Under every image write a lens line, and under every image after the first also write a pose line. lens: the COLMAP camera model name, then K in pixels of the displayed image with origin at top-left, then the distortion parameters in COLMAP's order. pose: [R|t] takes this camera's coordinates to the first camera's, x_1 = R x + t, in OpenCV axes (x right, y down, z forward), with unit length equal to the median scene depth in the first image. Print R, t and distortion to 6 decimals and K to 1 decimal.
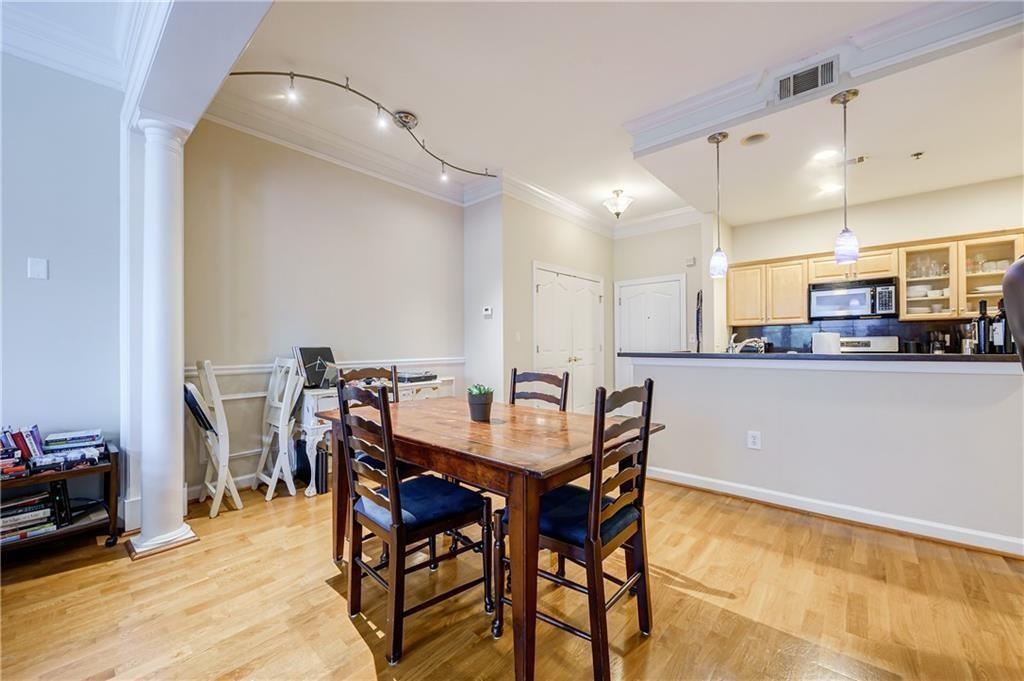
lens RADIAL K [[401.3, 0, 511.2], [0, 401.3, 344.8], [0, 0, 1]] dist [0.014903, -0.007197]
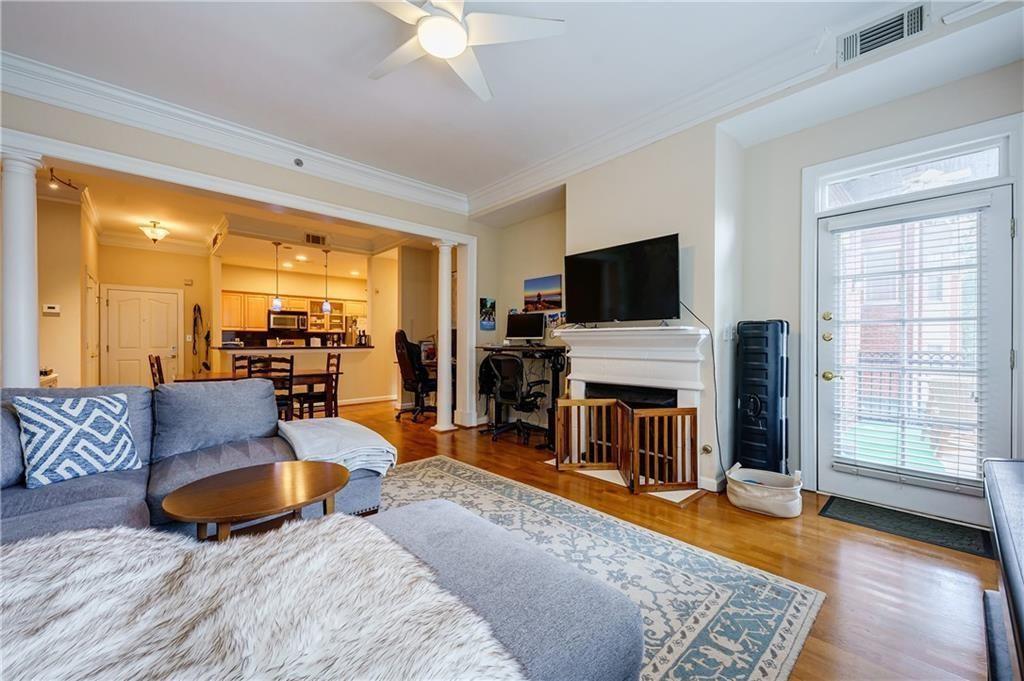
lens RADIAL K [[401.3, 0, 516.8], [0, 401.3, 343.9], [0, 0, 1]] dist [0.014903, -0.007197]
pose [[0.105665, 0.003636, 0.994395, -1.061161], [-0.003206, 0.999989, -0.003316, 0.006532], [-0.994397, -0.002838, 0.105676, -0.337731]]
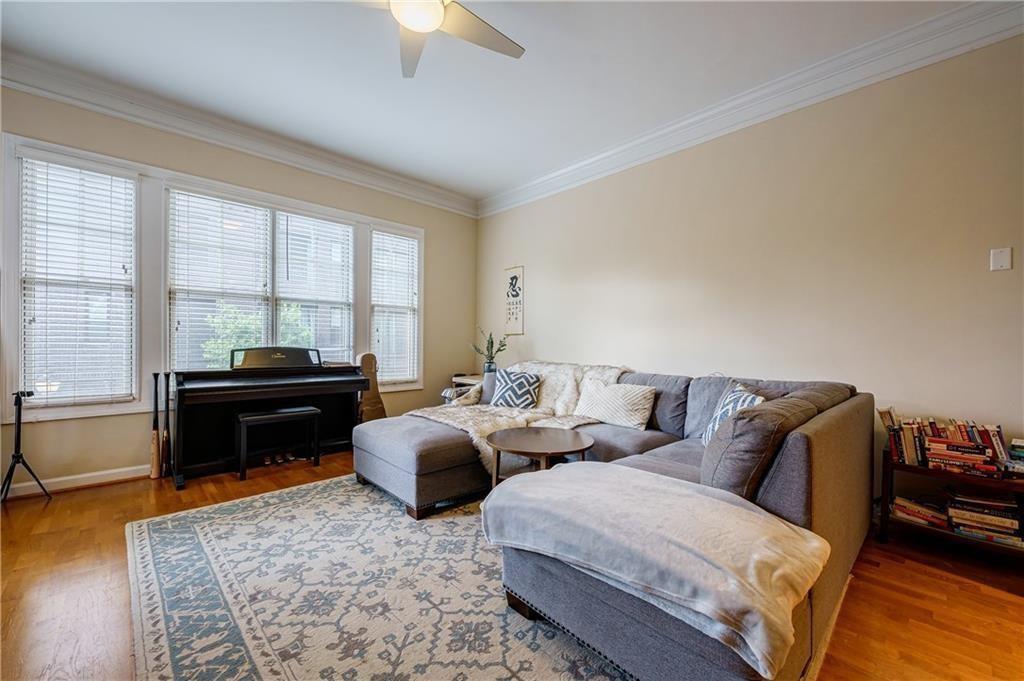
lens RADIAL K [[401.3, 0, 517.1], [0, 401.3, 343.9], [0, 0, 1]] dist [0.014903, -0.007197]
pose [[-0.080036, 0.007728, -0.996762, -0.076655], [-0.007373, 0.999938, 0.008345, 0.004810], [0.996765, 0.008018, -0.079974, -0.023561]]
